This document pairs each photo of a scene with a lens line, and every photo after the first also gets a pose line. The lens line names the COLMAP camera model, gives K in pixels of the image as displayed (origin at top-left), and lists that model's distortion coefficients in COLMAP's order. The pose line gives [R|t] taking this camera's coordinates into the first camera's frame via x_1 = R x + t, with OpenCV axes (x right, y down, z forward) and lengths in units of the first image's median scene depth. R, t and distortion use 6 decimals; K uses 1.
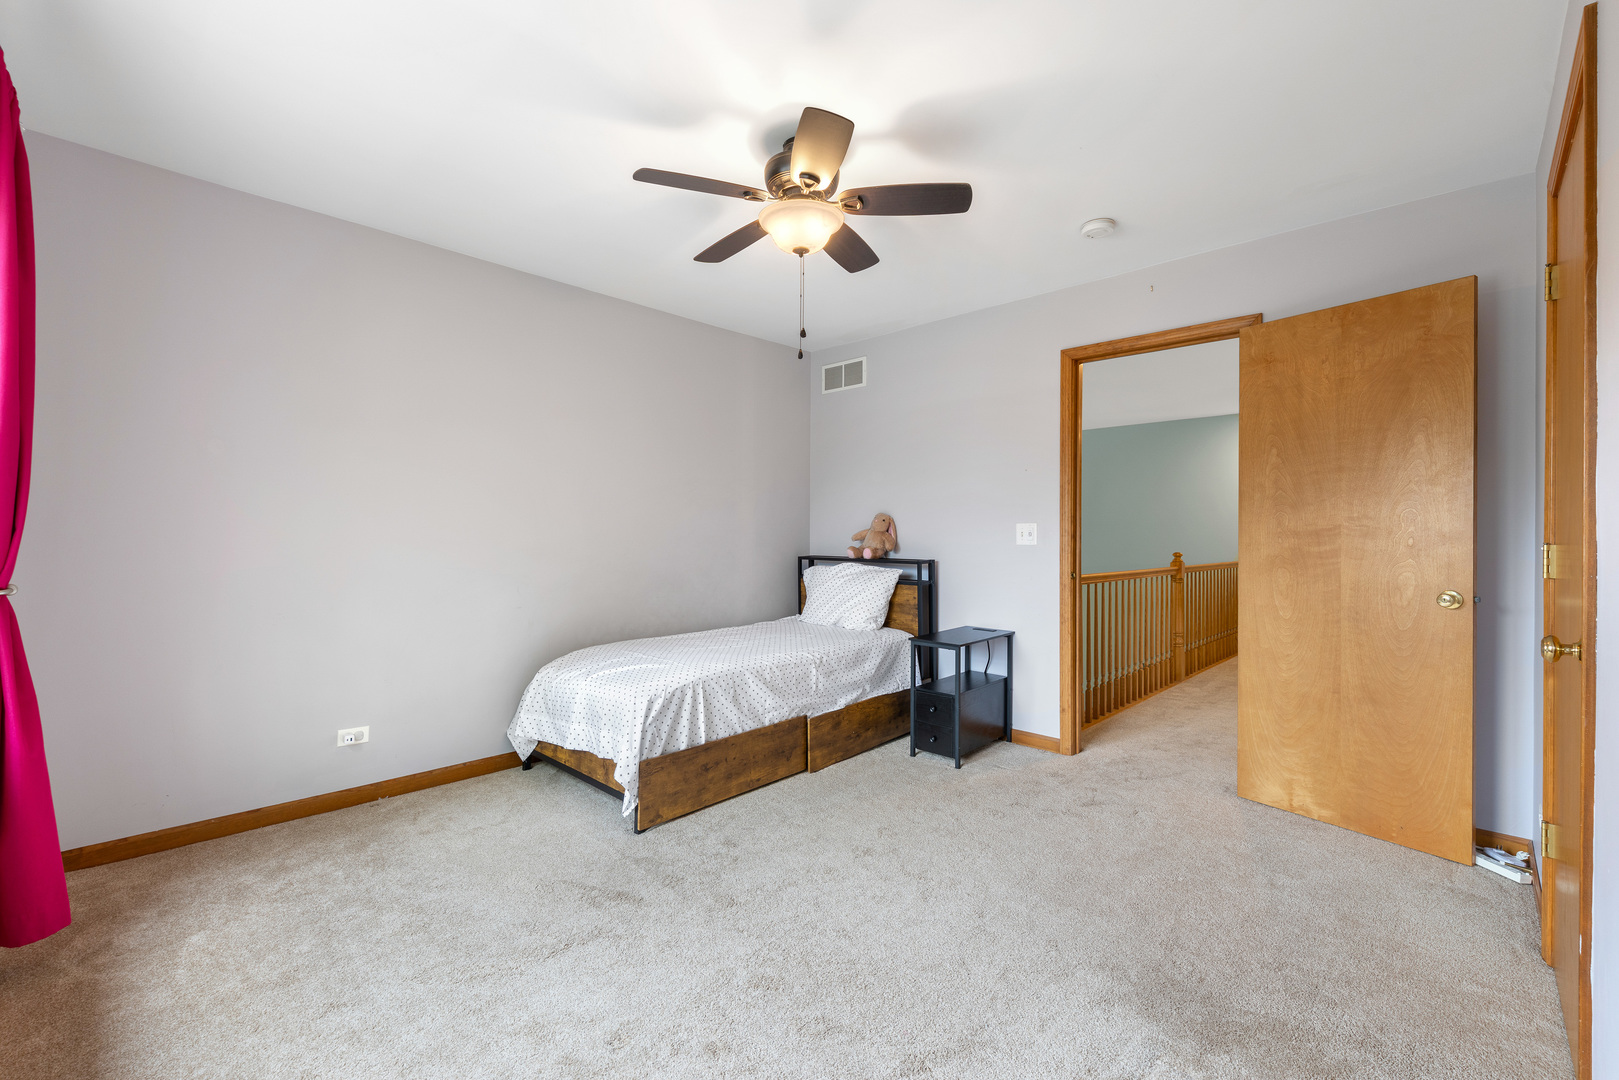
lens RADIAL K [[730.6, 0, 798.5], [0, 730.6, 535.3], [0, 0, 1]] dist [-0.001850, -0.000457]
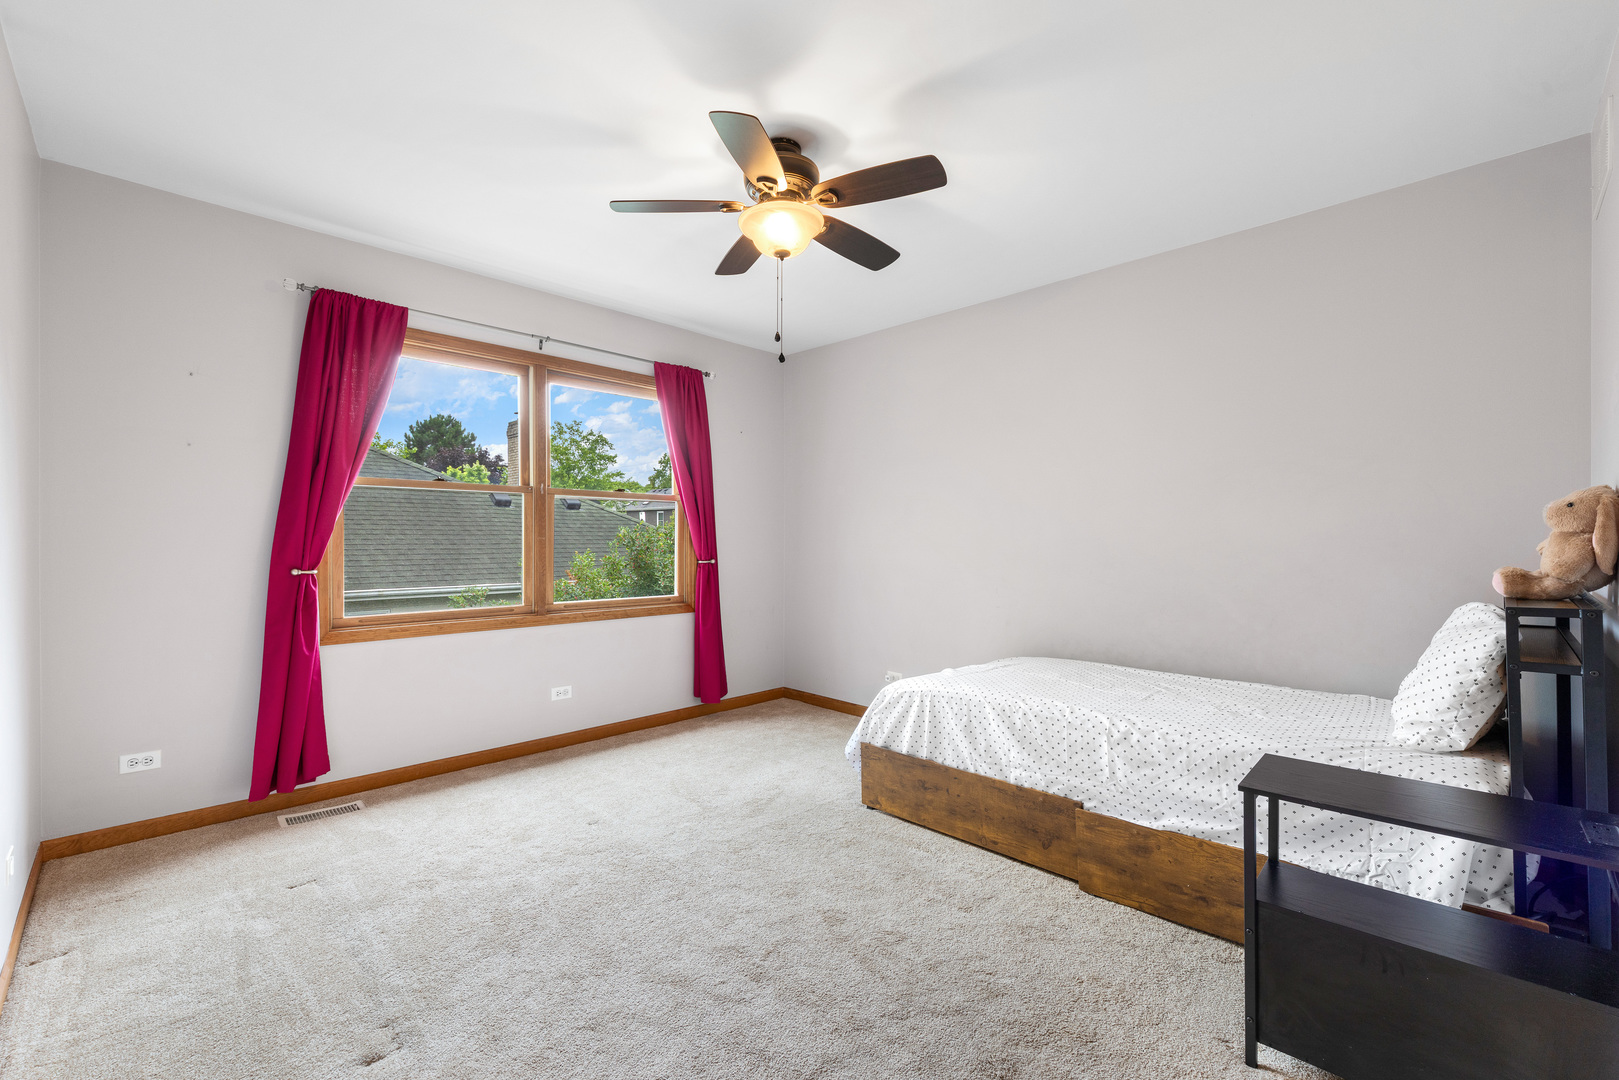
lens RADIAL K [[661.1, 0, 796.7], [0, 661.1, 542.1], [0, 0, 1]] dist [-0.007816, -0.000842]
pose [[-0.047368, -0.008298, -0.998843, 0.711084], [-0.019401, 0.999784, -0.007386, 0.010368], [0.998689, 0.019029, -0.047518, 0.830933]]
